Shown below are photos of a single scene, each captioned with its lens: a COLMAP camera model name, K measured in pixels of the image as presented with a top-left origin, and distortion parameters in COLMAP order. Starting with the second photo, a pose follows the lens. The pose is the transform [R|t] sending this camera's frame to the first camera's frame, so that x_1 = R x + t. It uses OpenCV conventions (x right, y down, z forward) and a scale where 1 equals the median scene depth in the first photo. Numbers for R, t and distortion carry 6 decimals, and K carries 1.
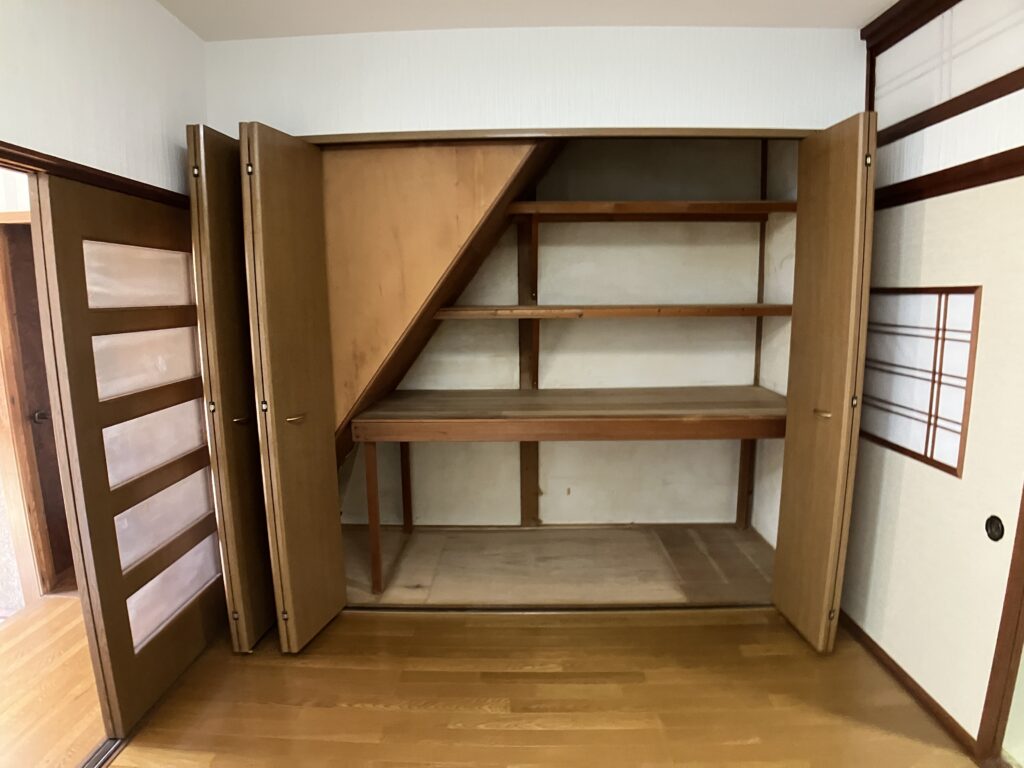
lens RADIAL K [[567.9, 0, 511.7], [0, 567.9, 385.3], [0, 0, 1]] dist [-0.058606, 0.002329]
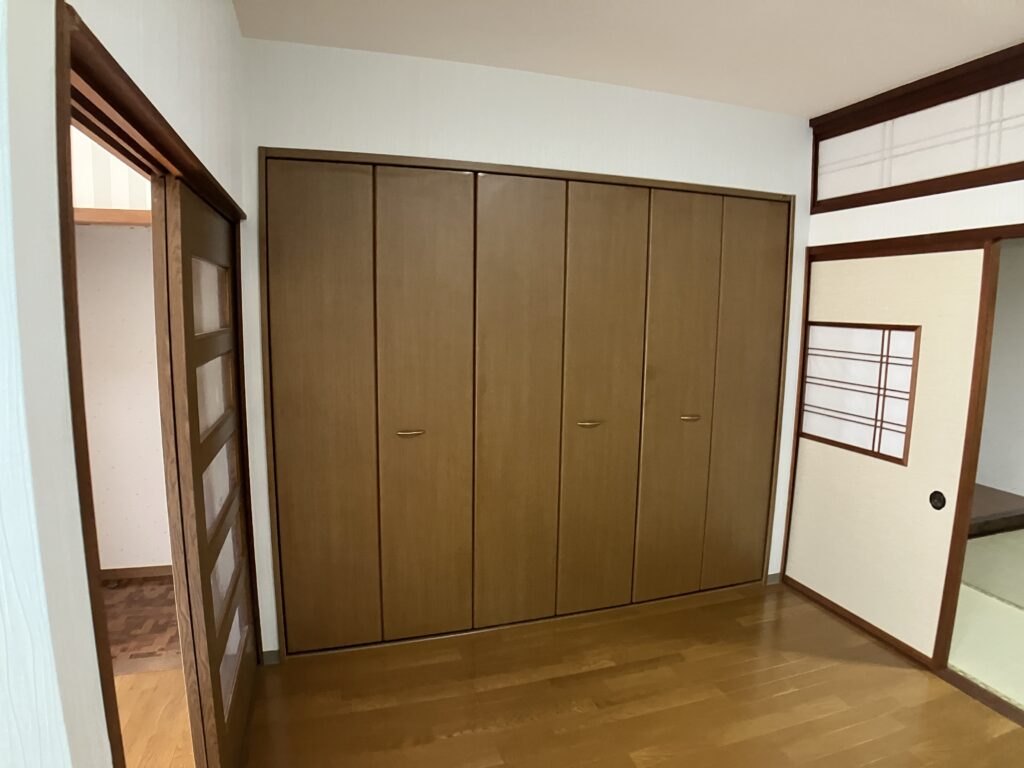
lens RADIAL K [[567.9, 0, 513.1], [0, 567.9, 379.4], [0, 0, 1]] dist [-0.058606, 0.002329]
pose [[0.946312, -0.013868, 0.322957, -0.512526], [0.022120, 0.999516, -0.021895, -0.034905], [-0.322497, 0.027863, 0.946160, 0.011725]]
